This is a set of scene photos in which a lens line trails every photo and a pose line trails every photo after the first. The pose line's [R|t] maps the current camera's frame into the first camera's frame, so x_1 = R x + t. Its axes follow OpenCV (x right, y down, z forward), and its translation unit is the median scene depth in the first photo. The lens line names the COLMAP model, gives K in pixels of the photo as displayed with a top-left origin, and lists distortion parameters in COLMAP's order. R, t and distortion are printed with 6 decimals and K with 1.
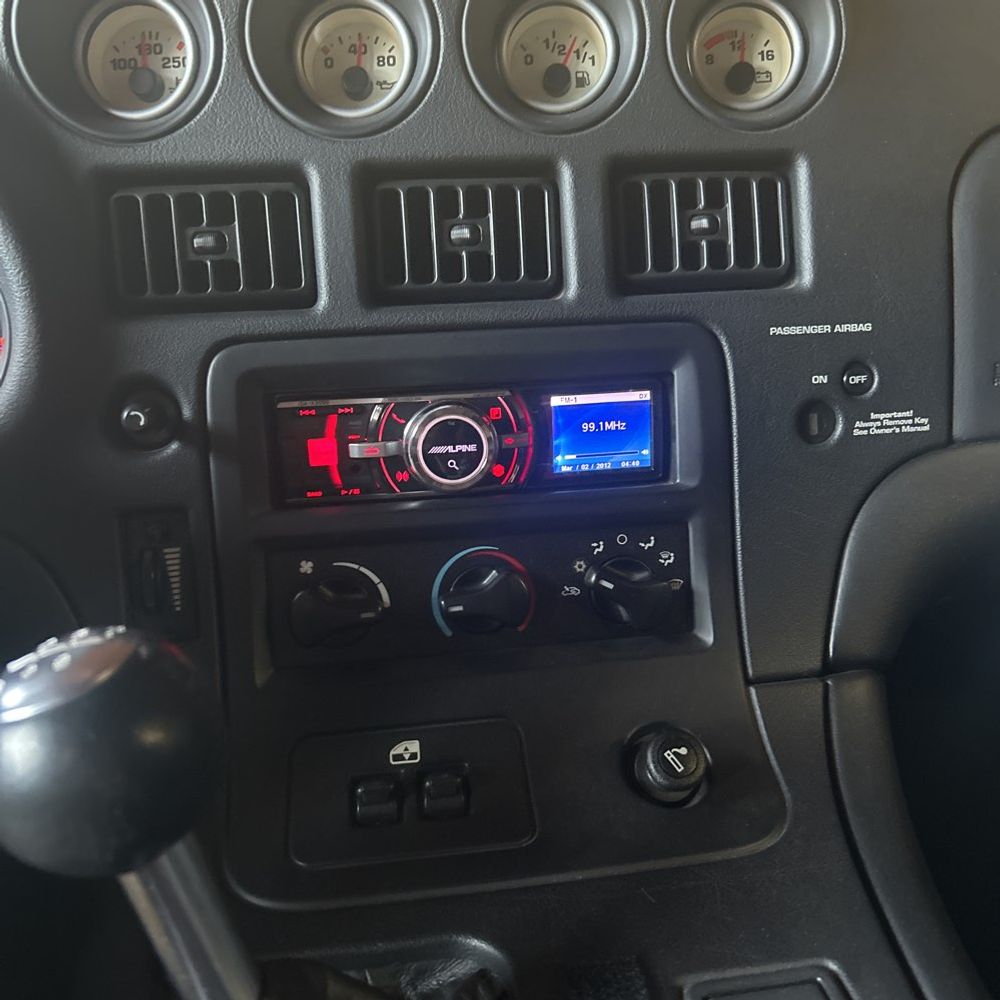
lens RADIAL K [[1031.3, 0, 472.6], [0, 1031.3, 498.0], [0, 0, 1]] dist [0.010627, 0.000000]
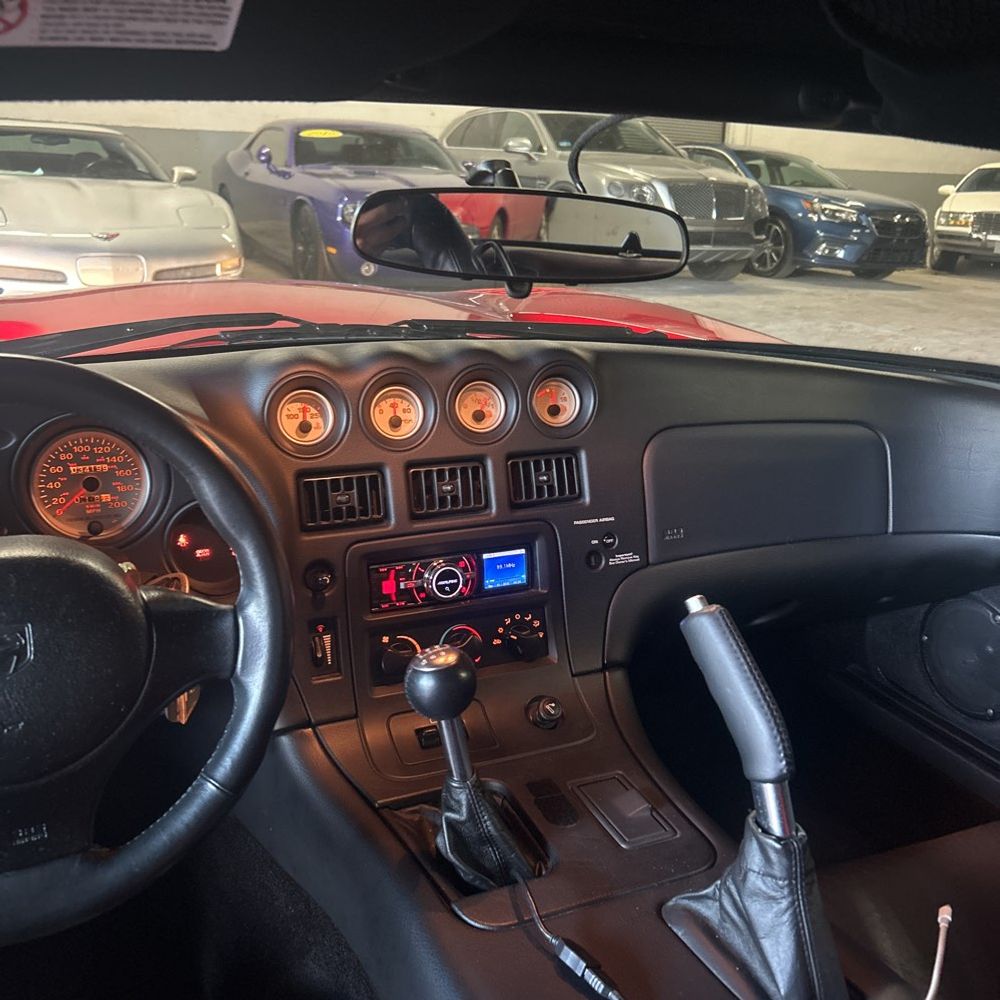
lens RADIAL K [[1031.3, 0, 490.8], [0, 1031.3, 499.0], [0, 0, 1]] dist [0.010627, 0.000000]
pose [[0.958735, -0.036456, 0.281954, -0.545016], [0.053734, 0.997105, -0.053790, -0.099672], [-0.279177, 0.066721, 0.957919, -1.177086]]
